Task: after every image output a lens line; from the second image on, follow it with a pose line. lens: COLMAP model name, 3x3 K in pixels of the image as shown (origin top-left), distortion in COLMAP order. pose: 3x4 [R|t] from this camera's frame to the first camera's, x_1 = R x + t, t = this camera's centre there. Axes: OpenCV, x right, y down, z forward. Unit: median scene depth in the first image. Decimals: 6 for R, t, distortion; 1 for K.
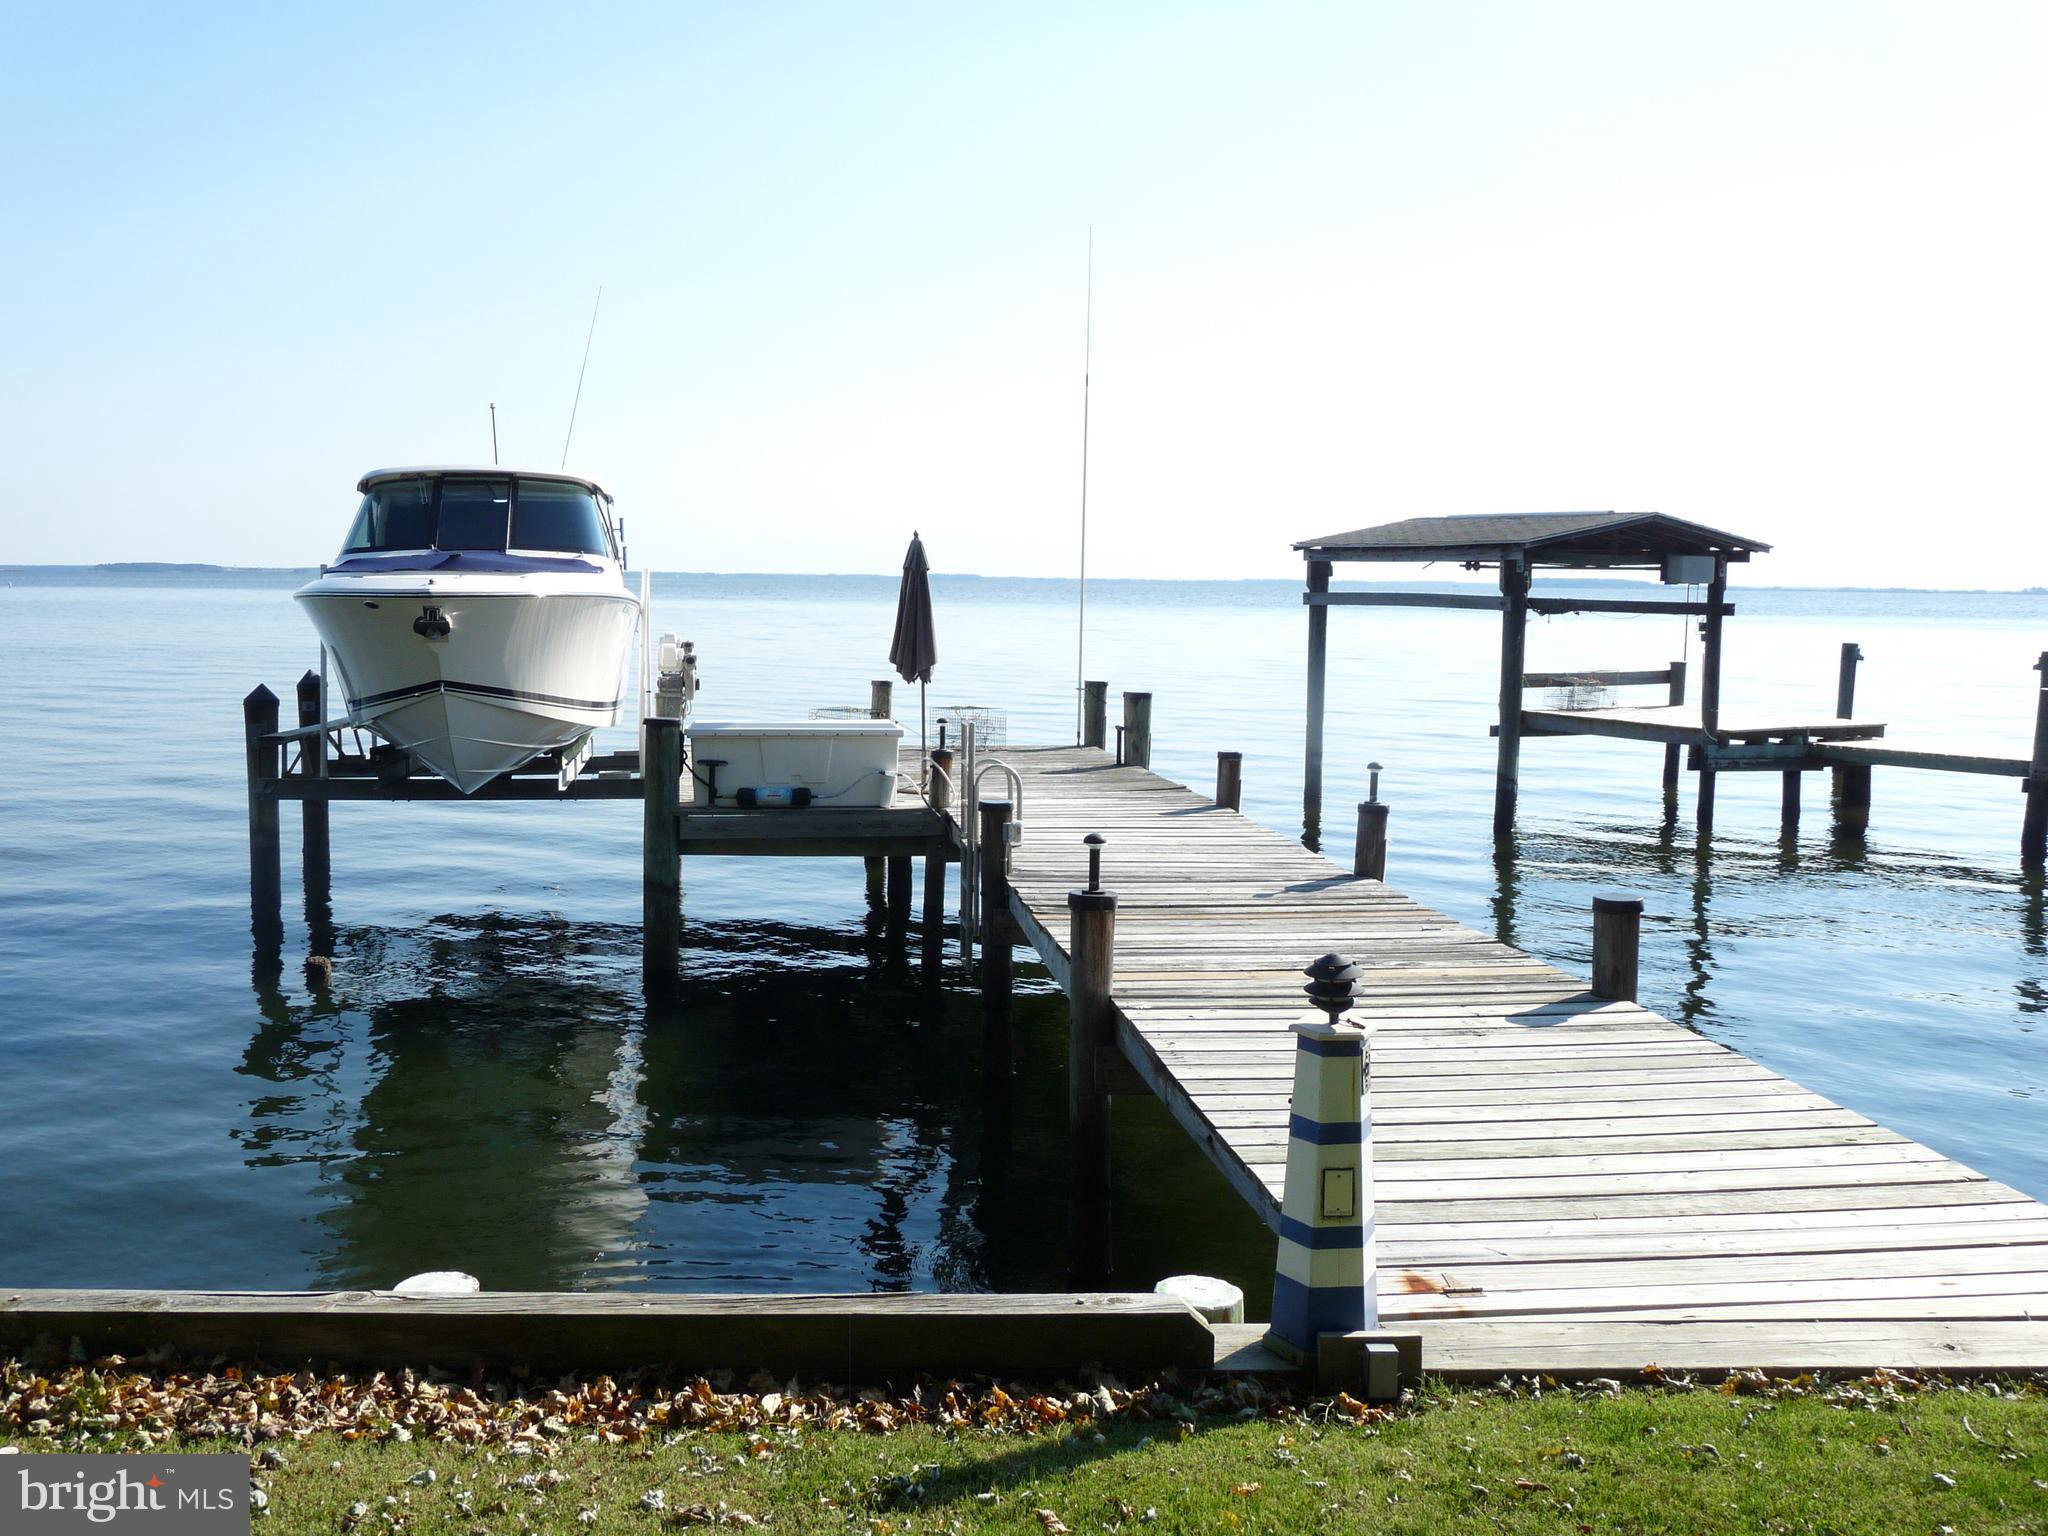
lens RADIAL K [[1912.0, 0, 1023.7], [0, 1912.0, 774.3], [0, 0, 1]] dist [-0.010306, 0.000000]
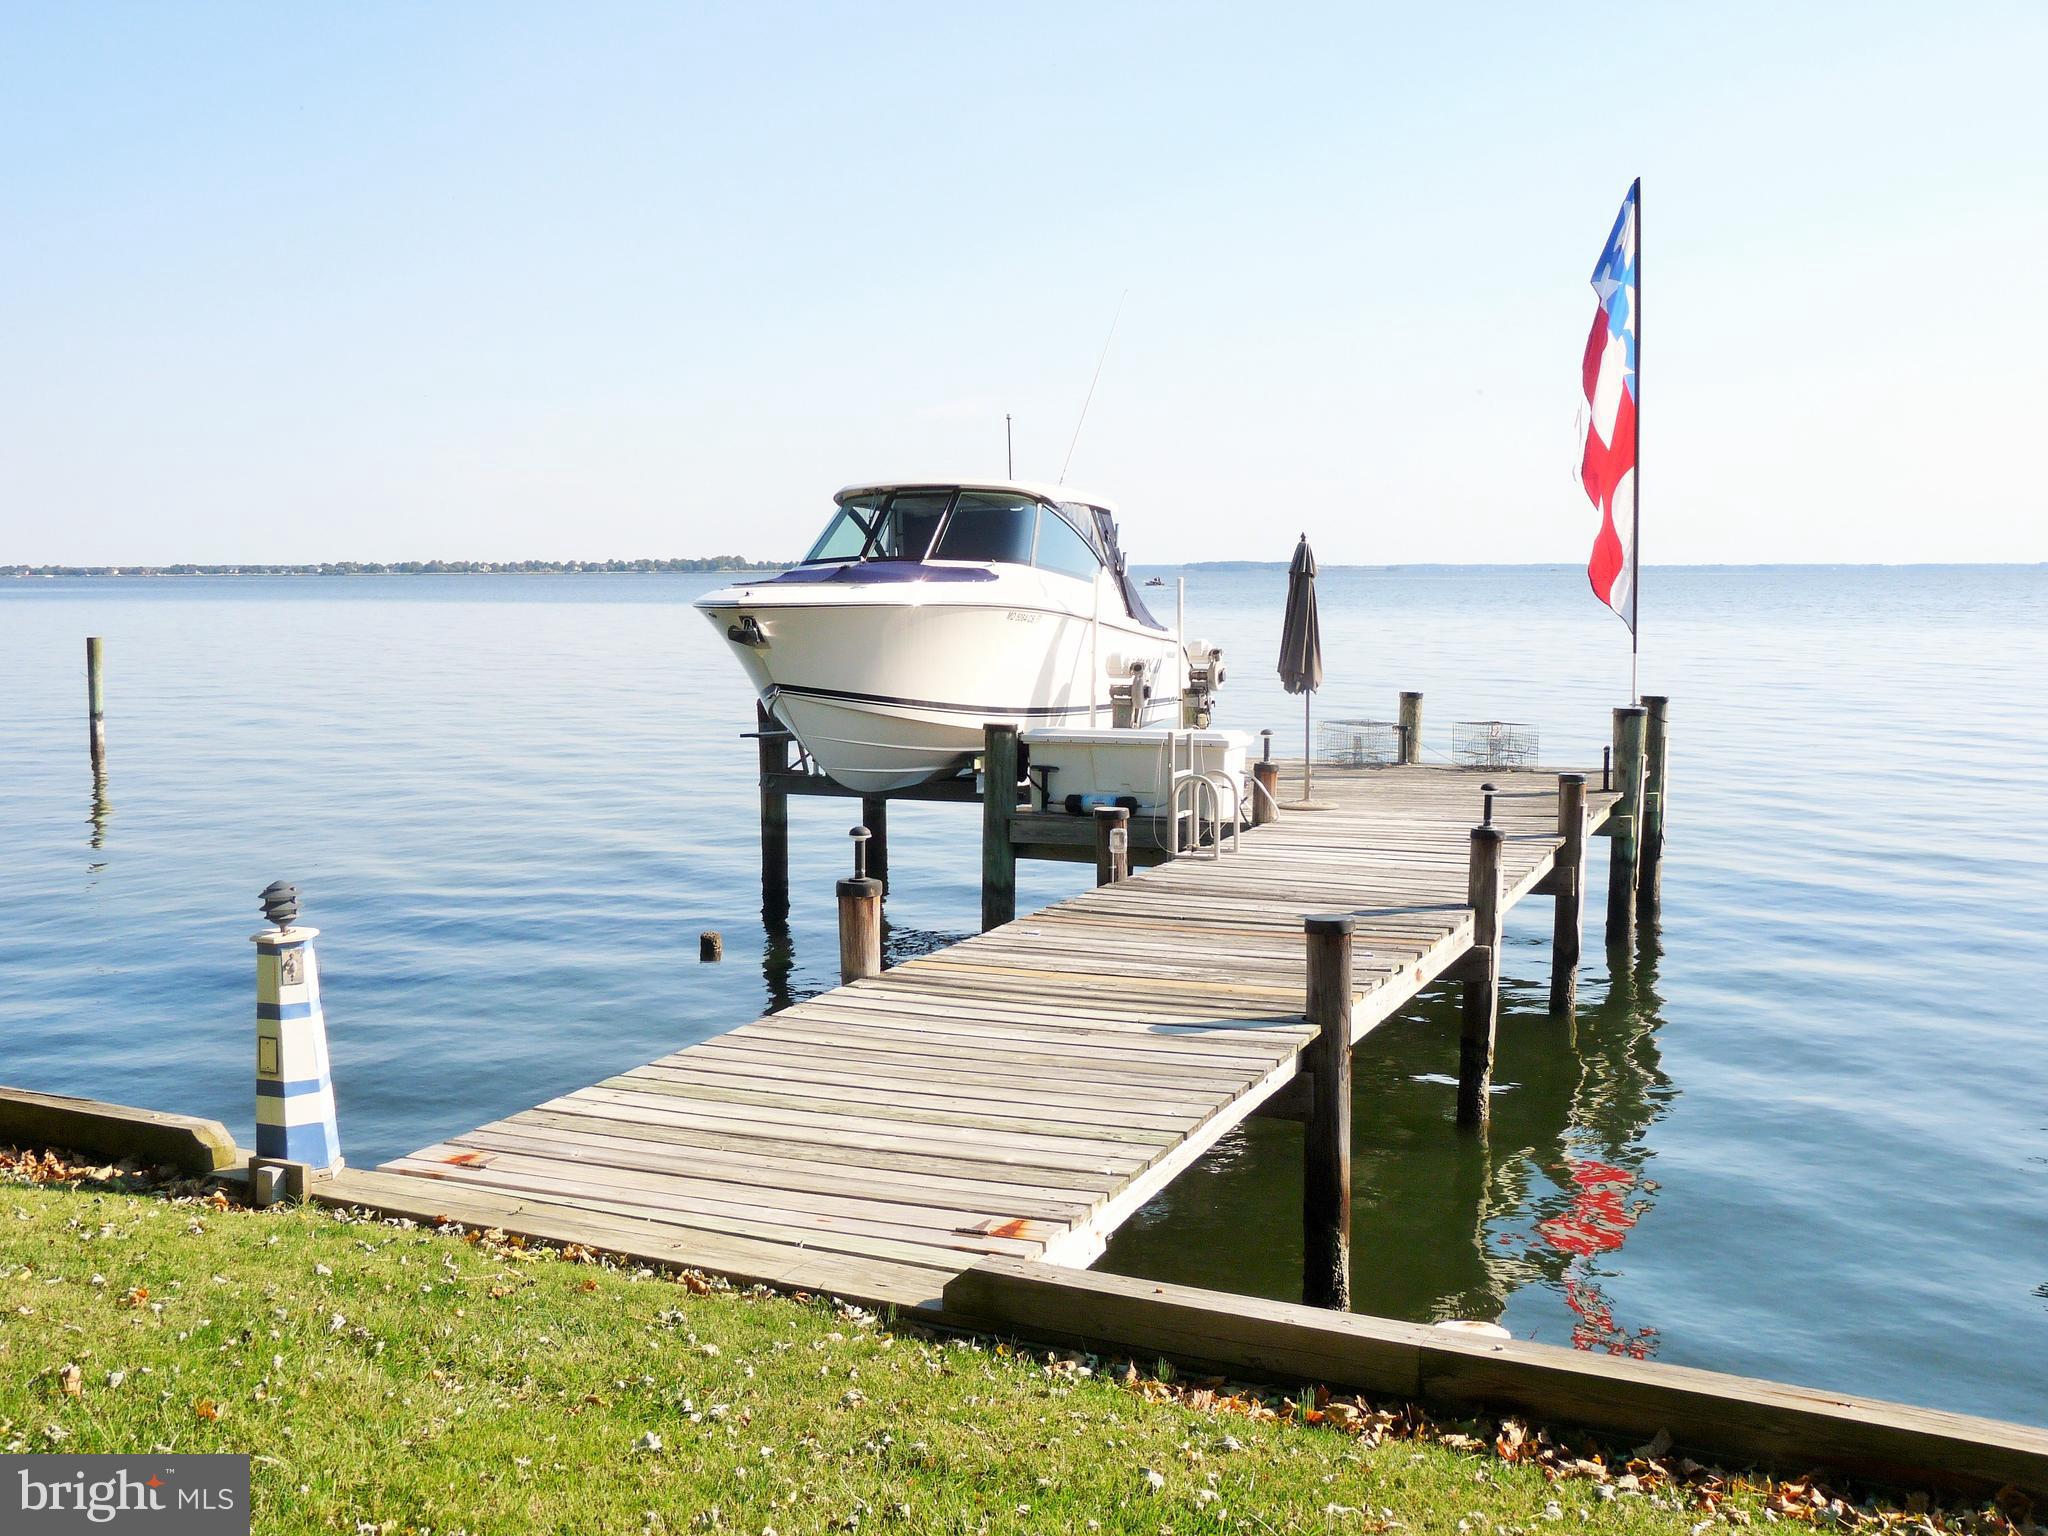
lens RADIAL K [[2282.7, 0, 1024.2], [0, 2282.7, 764.2], [0, 0, 1]] dist [-0.021603, 0.000000]
pose [[0.853843, 0.029440, -0.519697, 0.458319], [-0.038387, 0.999242, -0.006463, -0.000235], [0.519113, 0.025468, 0.854326, -0.038170]]
